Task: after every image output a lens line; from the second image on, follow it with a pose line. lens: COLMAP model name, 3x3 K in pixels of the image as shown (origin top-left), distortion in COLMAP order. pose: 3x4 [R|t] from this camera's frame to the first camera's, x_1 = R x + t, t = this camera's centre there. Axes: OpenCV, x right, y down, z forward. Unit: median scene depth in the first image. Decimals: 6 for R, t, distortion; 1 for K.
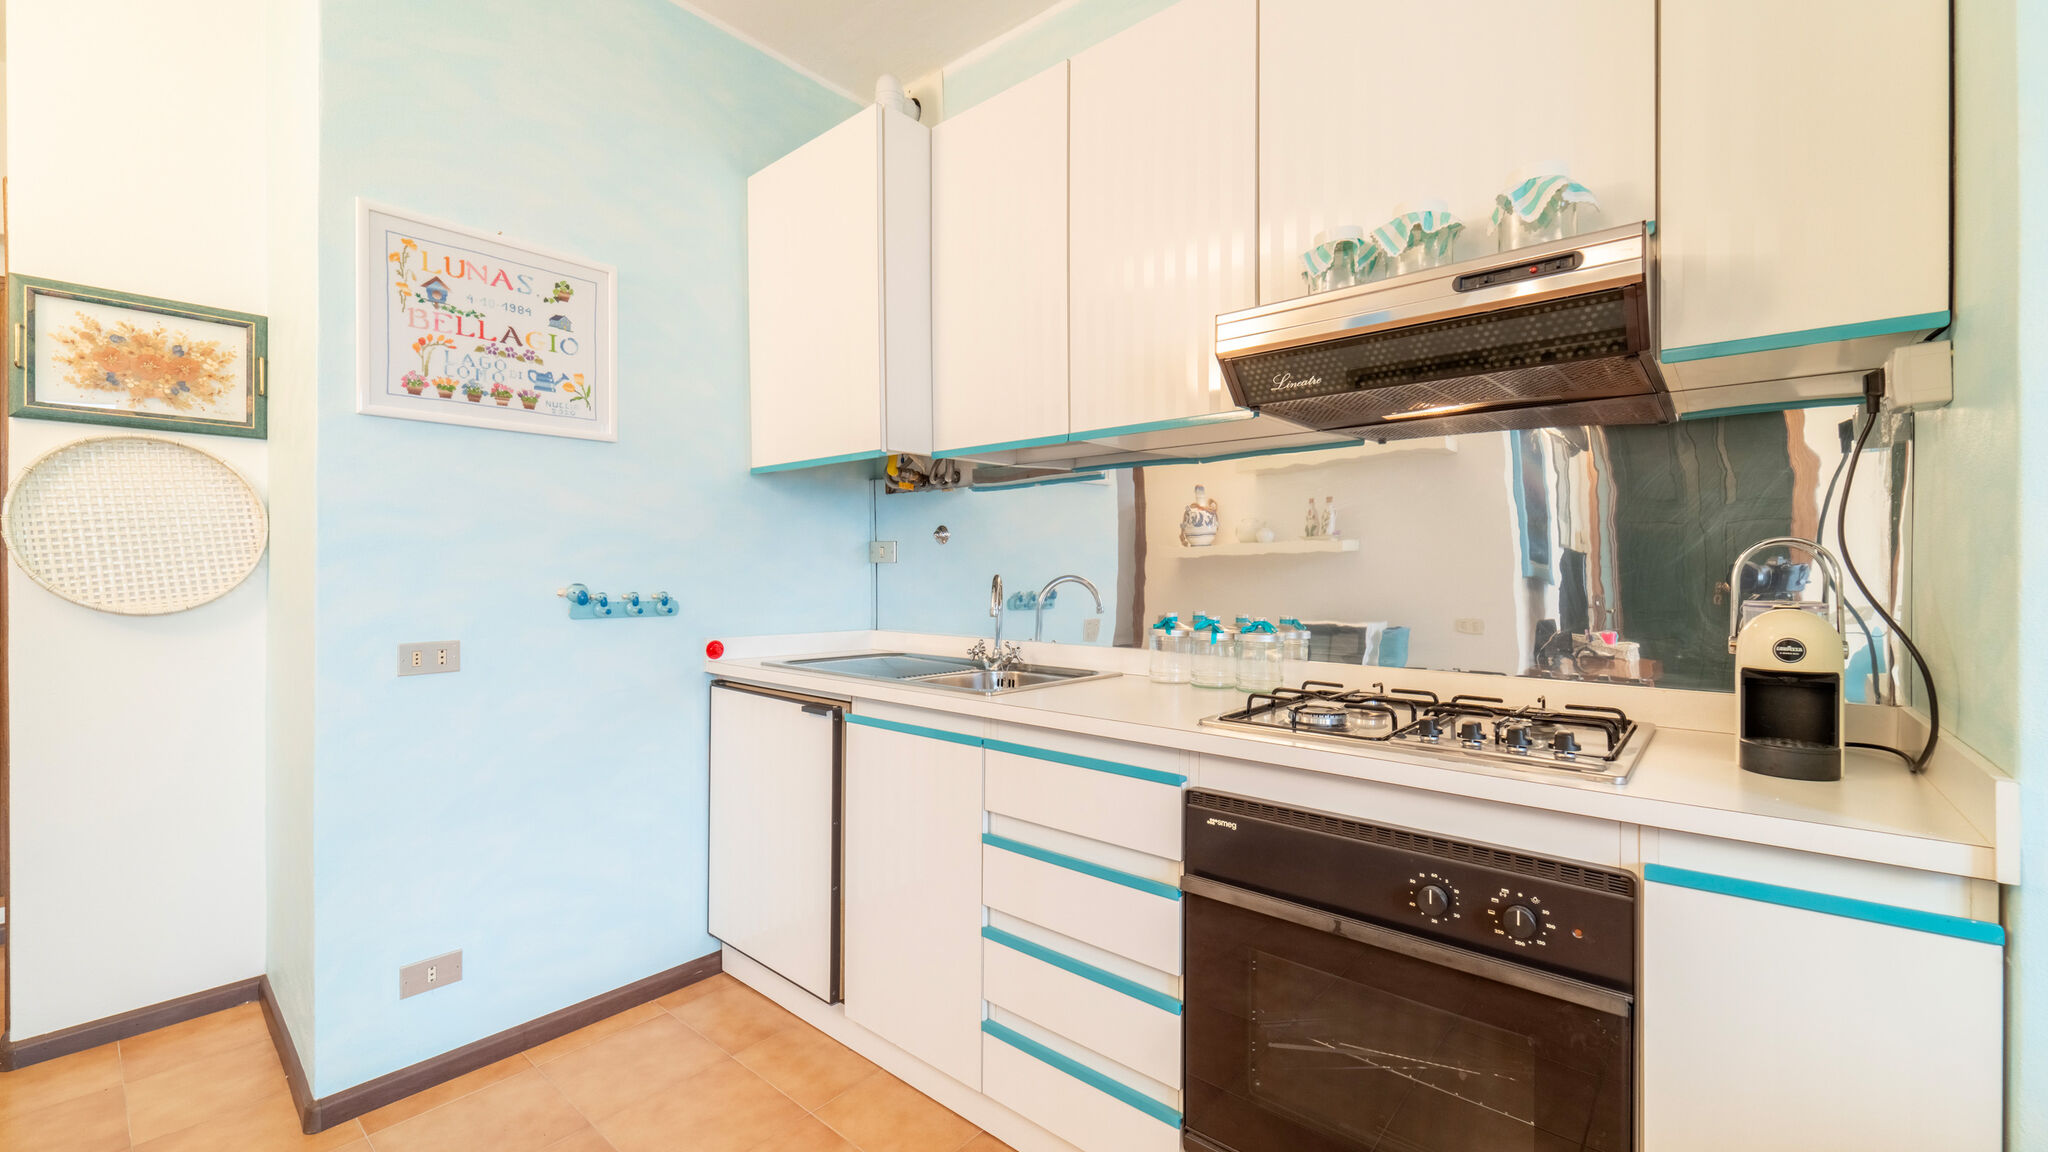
lens RADIAL K [[828.1, 0, 1019.3], [0, 828.1, 582.8], [0, 0, 1]] dist [0.006161, -0.003146]
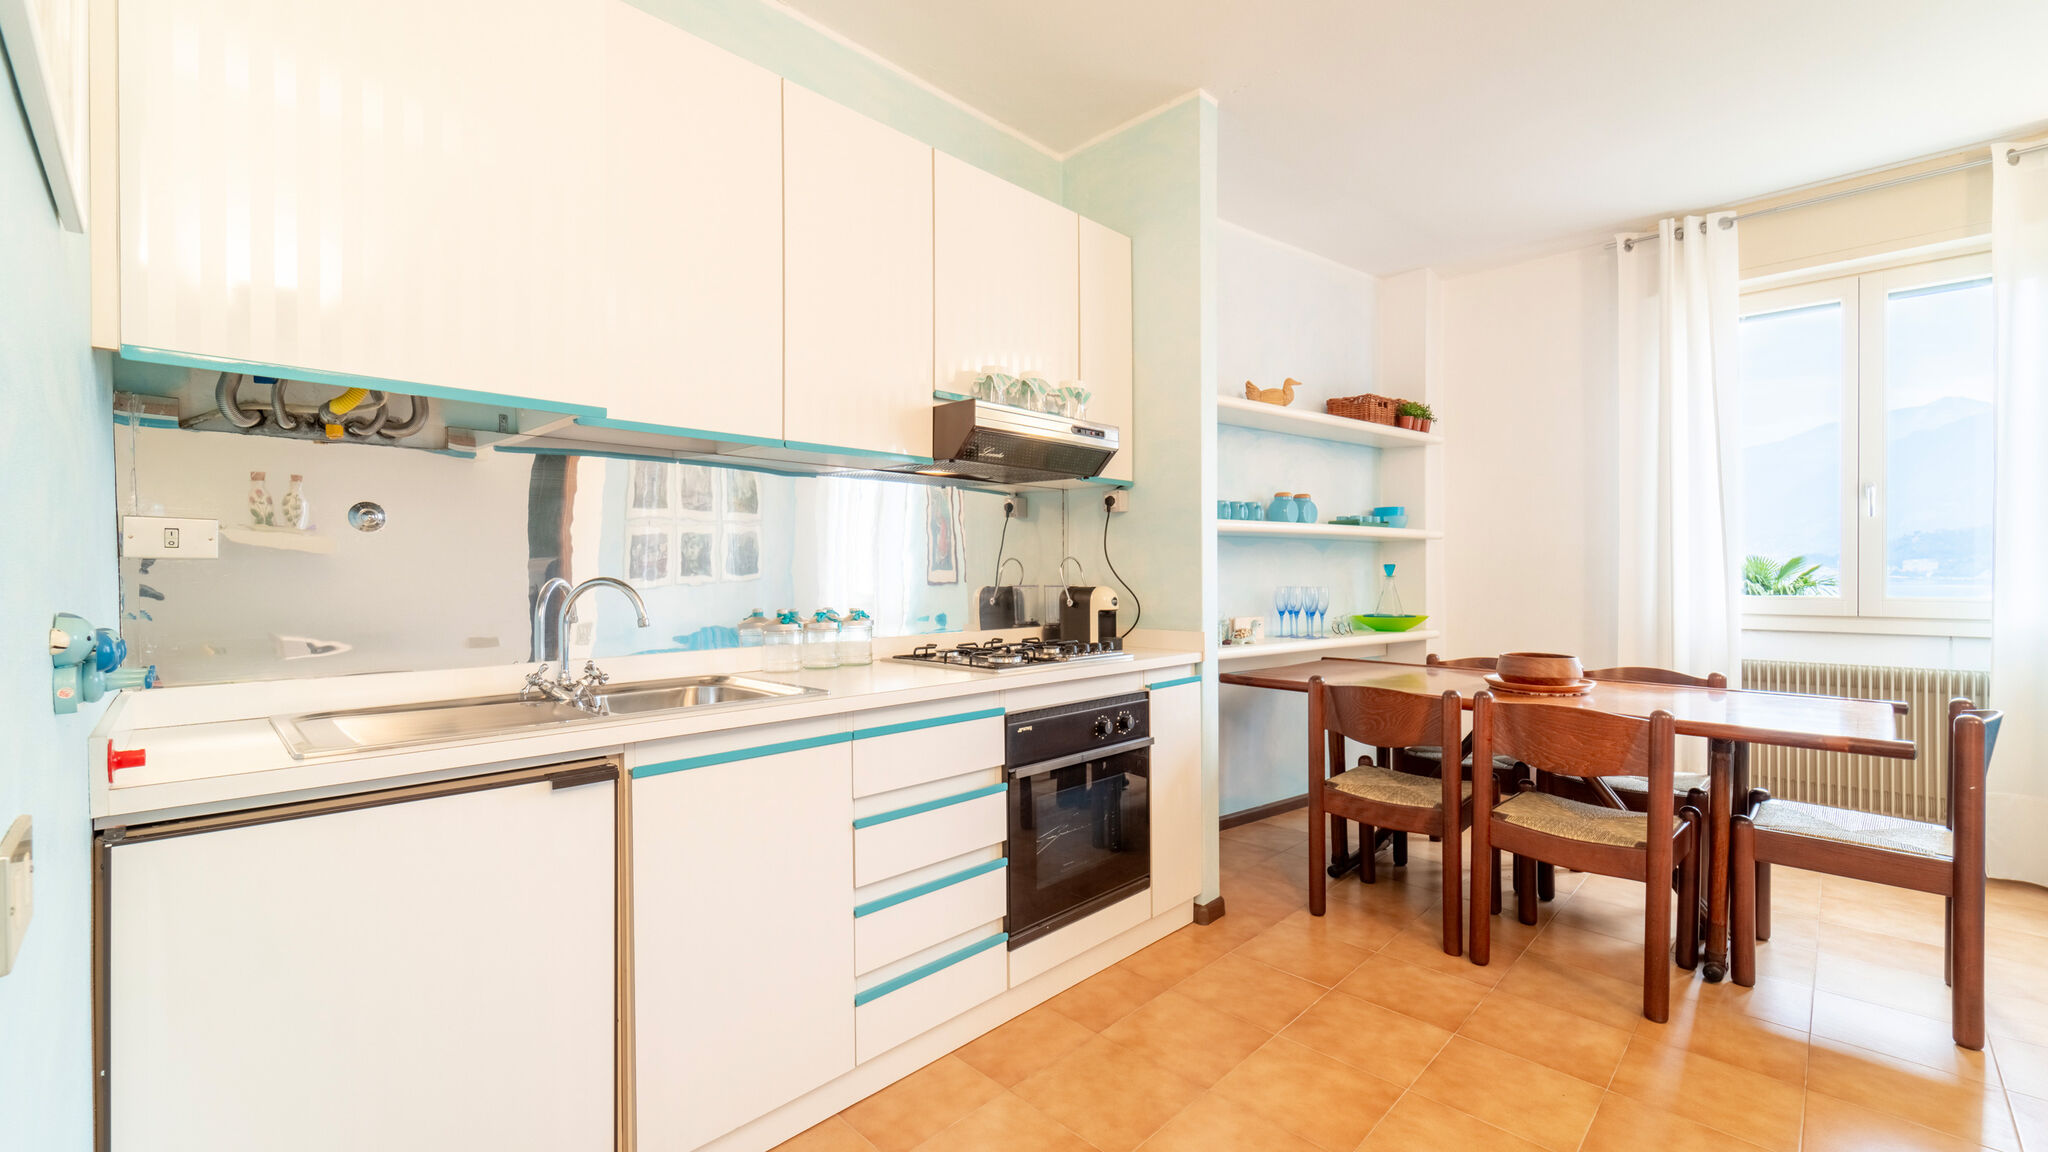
lens RADIAL K [[828.1, 0, 1015.9], [0, 828.1, 573.9], [0, 0, 1]] dist [0.006161, -0.003146]
pose [[0.077043, -0.003625, 0.997021, -0.946671], [0.017552, 0.999843, 0.002278, -0.010126], [-0.996873, 0.017324, 0.077095, 0.617022]]
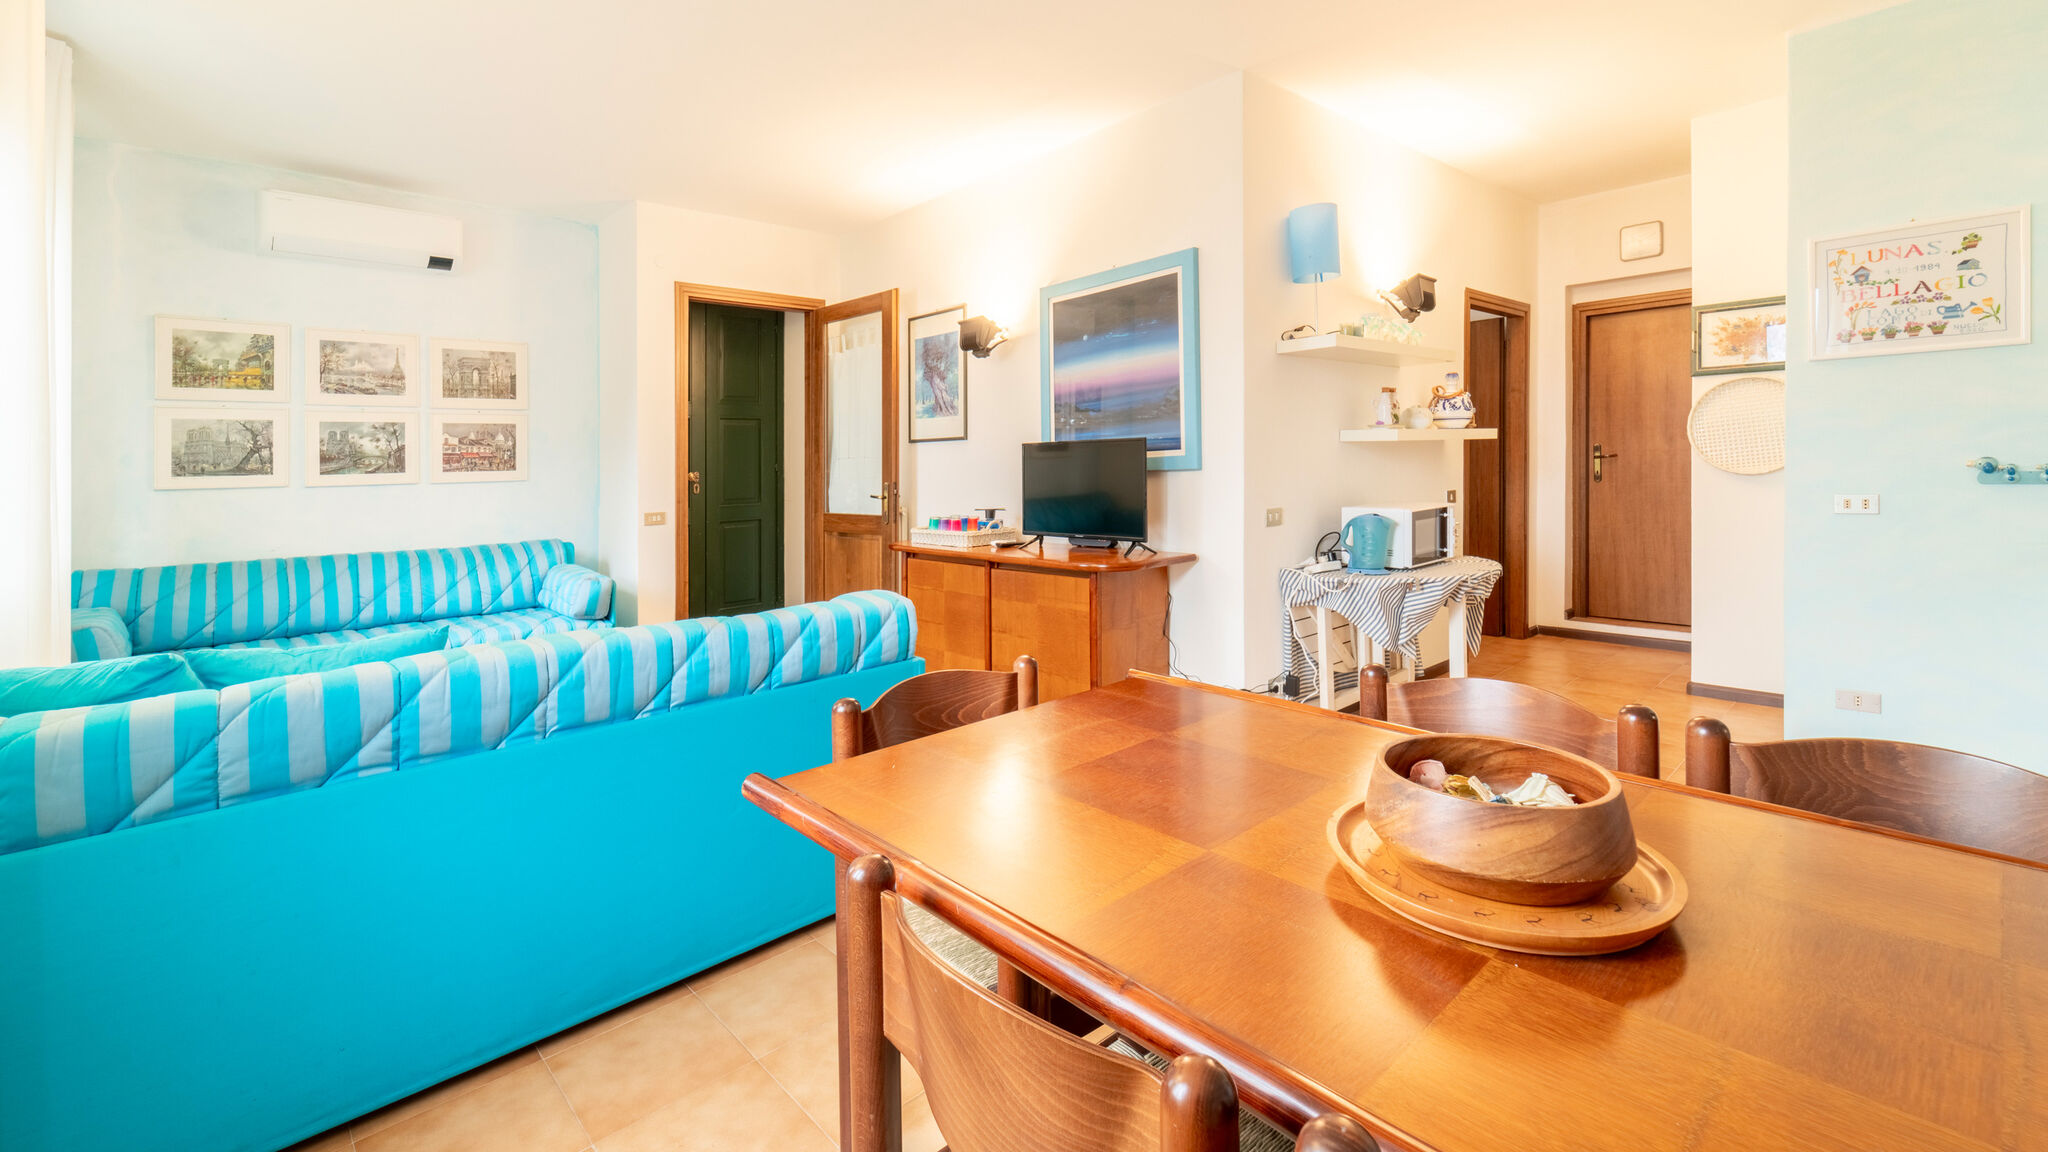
lens RADIAL K [[863.2, 0, 1013.9], [0, 863.2, 470.7], [0, 0, 1]] dist [0.005918, -0.004009]
pose [[-0.123237, 0.015822, -0.992251, 1.127093], [0.012705, 0.999816, 0.014364, -0.019493], [0.992296, -0.010837, -0.123415, -0.404566]]
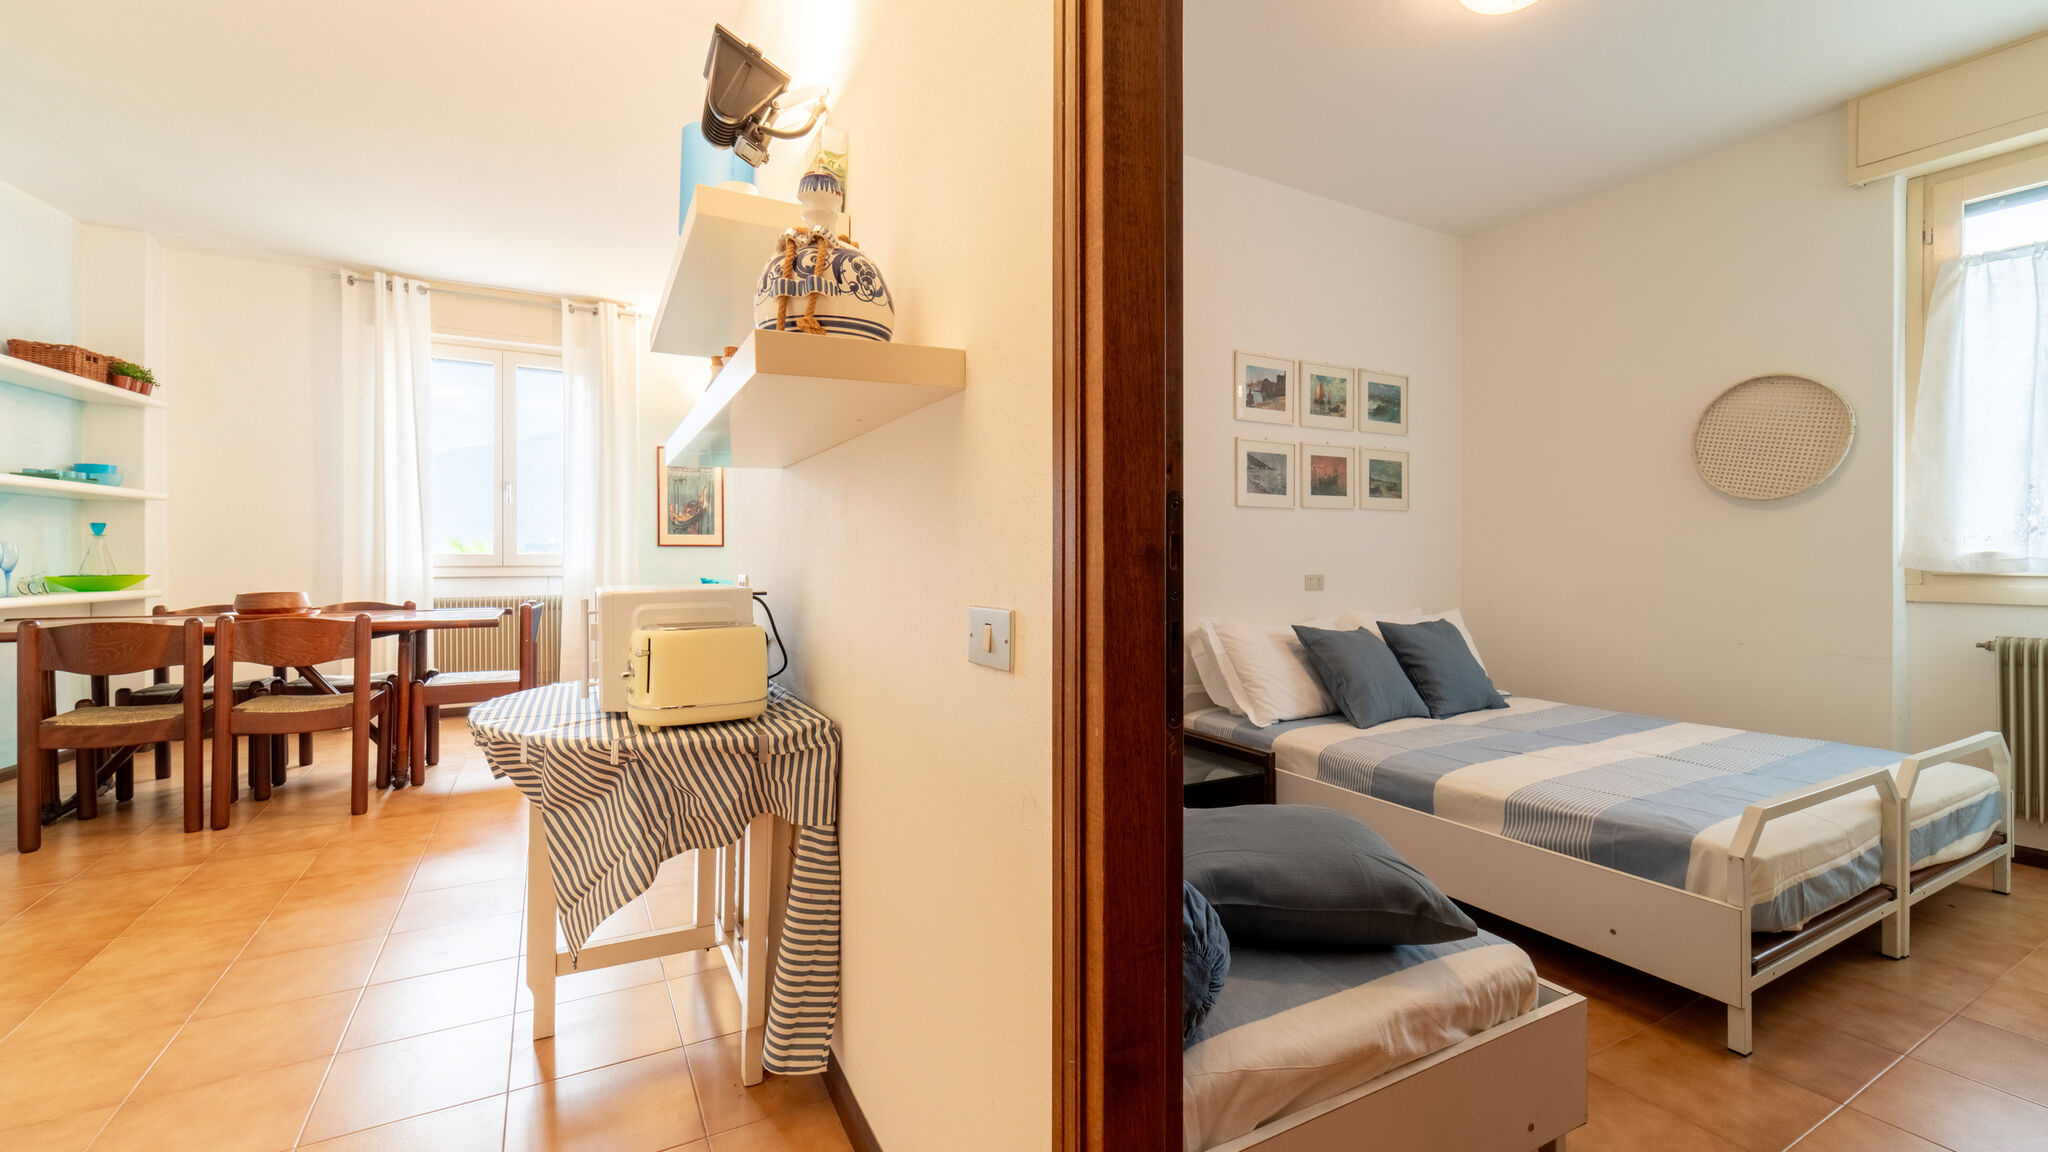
lens RADIAL K [[828.1, 0, 1022.5], [0, 828.1, 560.8], [0, 0, 1]] dist [0.006161, -0.003146]
pose [[-0.939579, -0.002164, 0.342324, -1.658751], [0.004343, 0.999824, 0.018238, 0.055485], [-0.342304, 0.018623, -0.939405, 0.999223]]
